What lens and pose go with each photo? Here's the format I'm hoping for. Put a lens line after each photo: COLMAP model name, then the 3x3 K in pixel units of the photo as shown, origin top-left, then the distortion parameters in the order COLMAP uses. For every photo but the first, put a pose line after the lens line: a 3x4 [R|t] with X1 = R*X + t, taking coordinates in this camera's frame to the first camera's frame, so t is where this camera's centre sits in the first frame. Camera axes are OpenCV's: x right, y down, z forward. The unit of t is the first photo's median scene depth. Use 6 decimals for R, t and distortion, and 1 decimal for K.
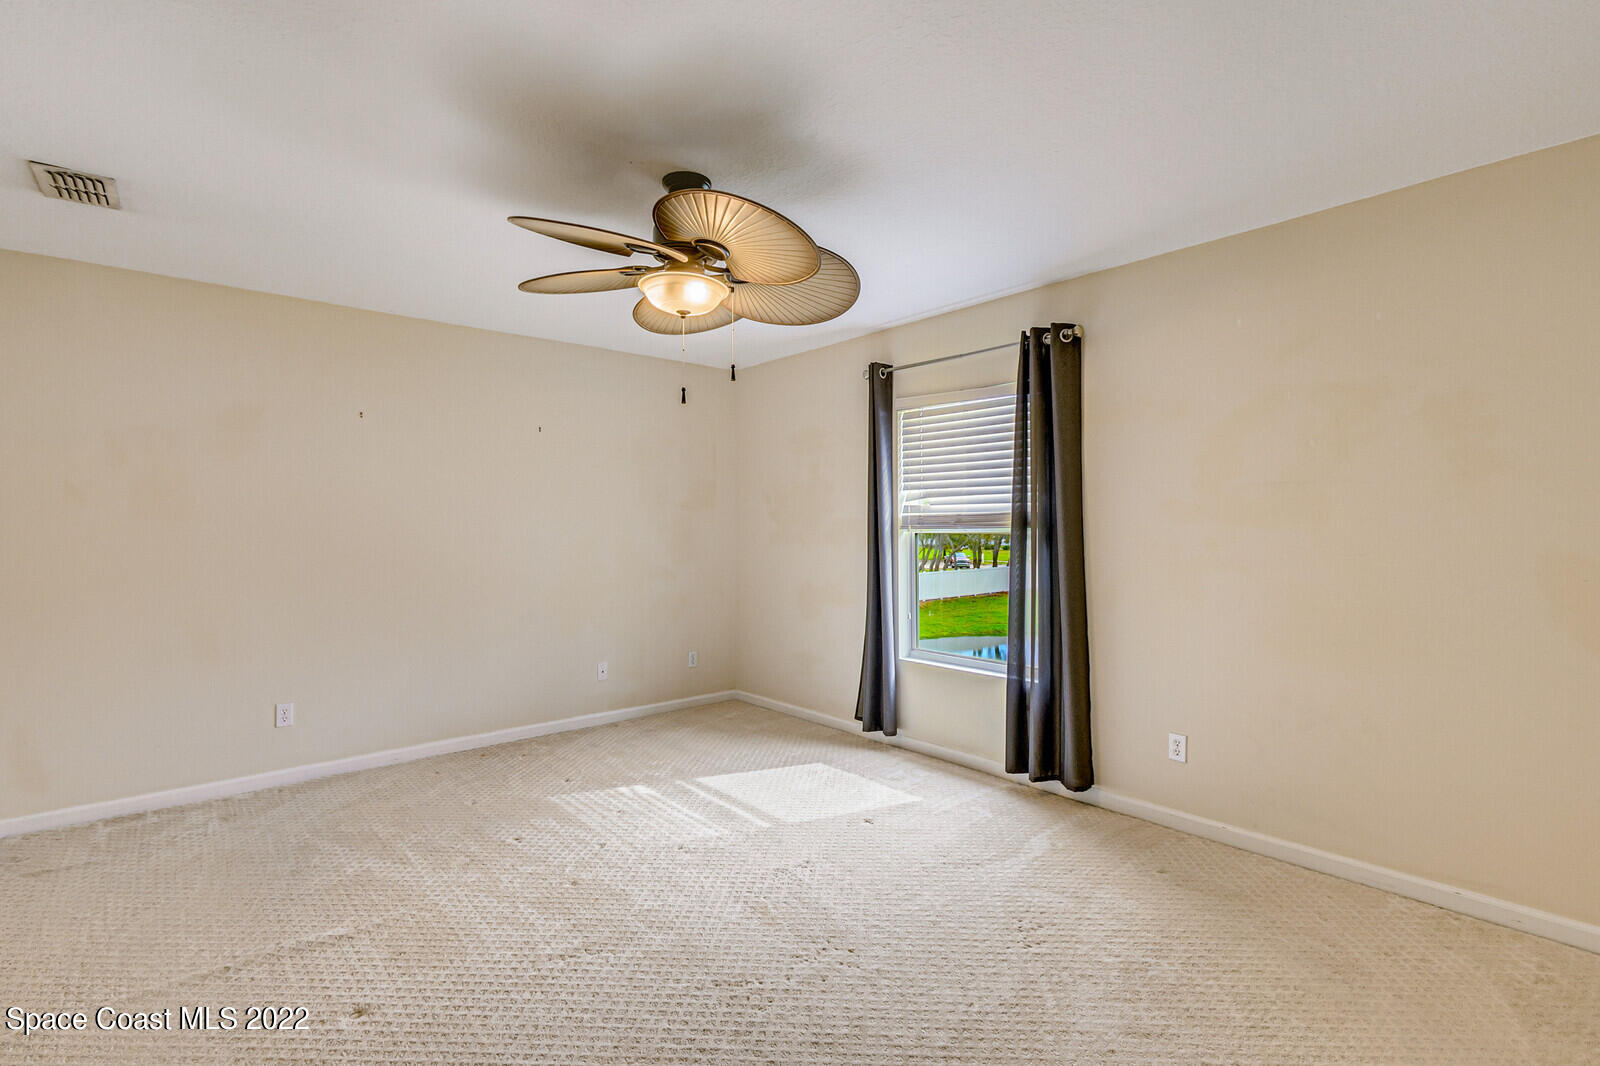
lens RADIAL K [[748.4, 0, 776.6], [0, 748.4, 538.0], [0, 0, 1]] dist [0.002578, 0.000004]
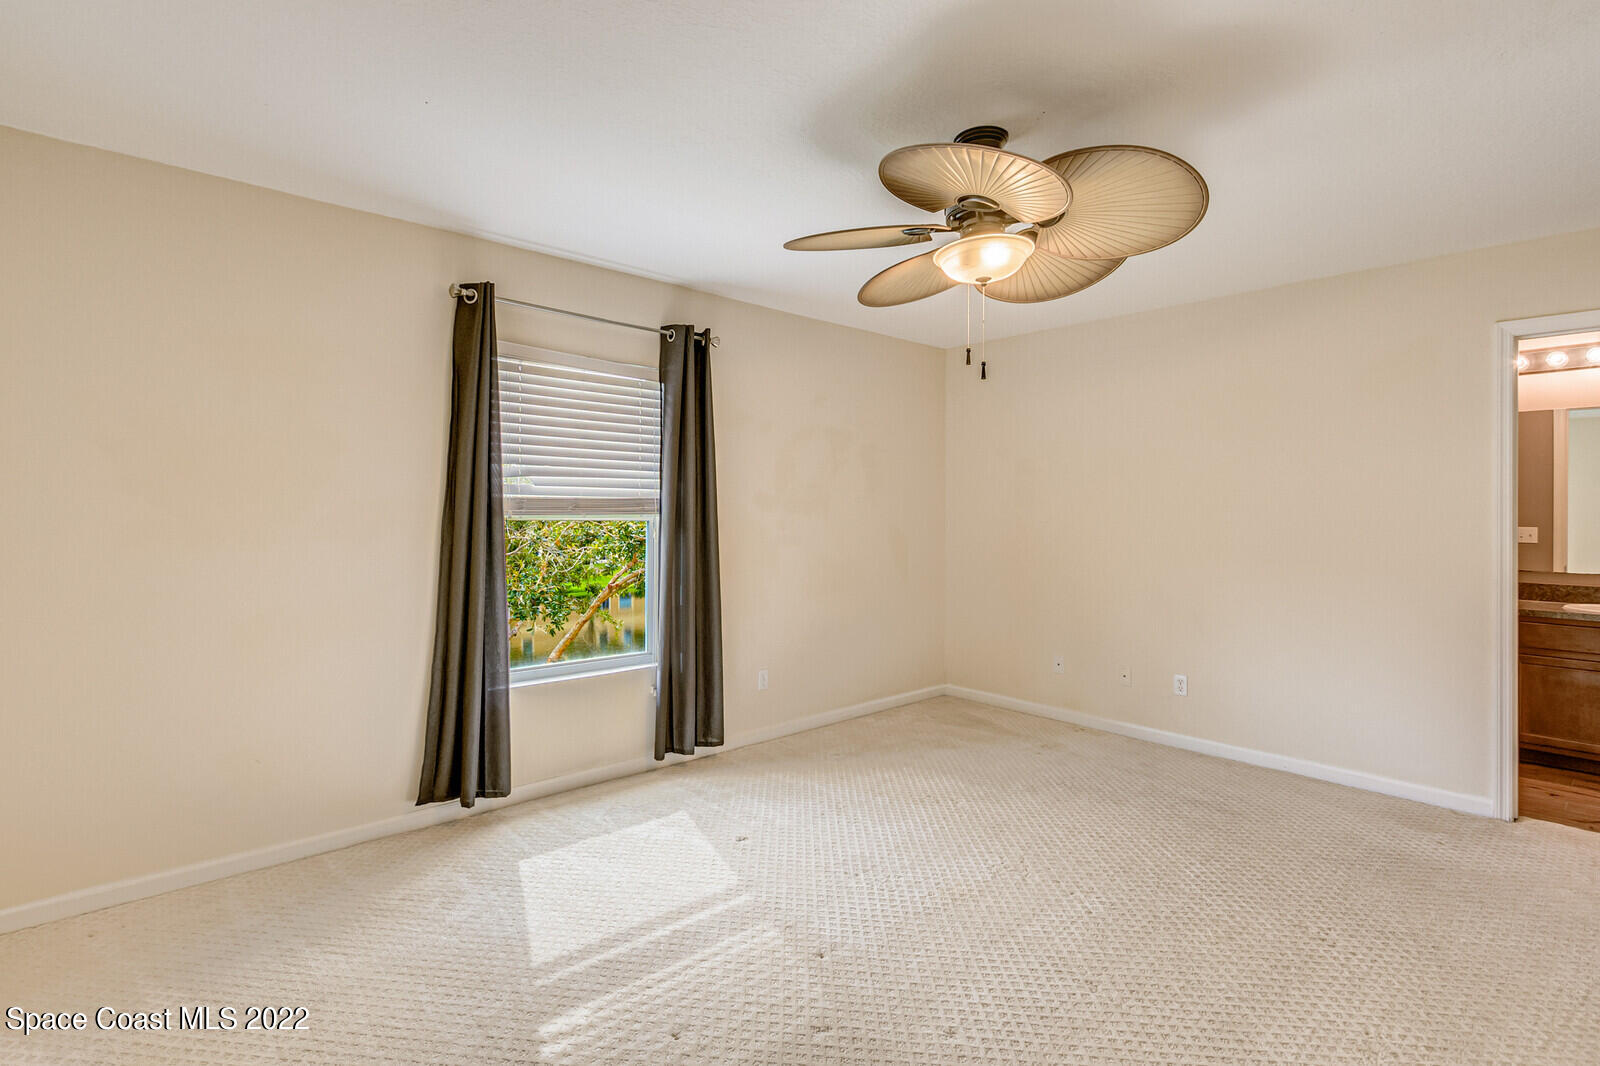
lens RADIAL K [[757.7, 0, 804.2], [0, 757.7, 509.2], [0, 0, 1]] dist [-0.000727, 0.000769]
pose [[-0.042757, 0.007466, 0.999058, -0.705813], [0.011239, 0.999912, -0.006992, -0.010255], [-0.999022, 0.010930, -0.042837, 0.852275]]
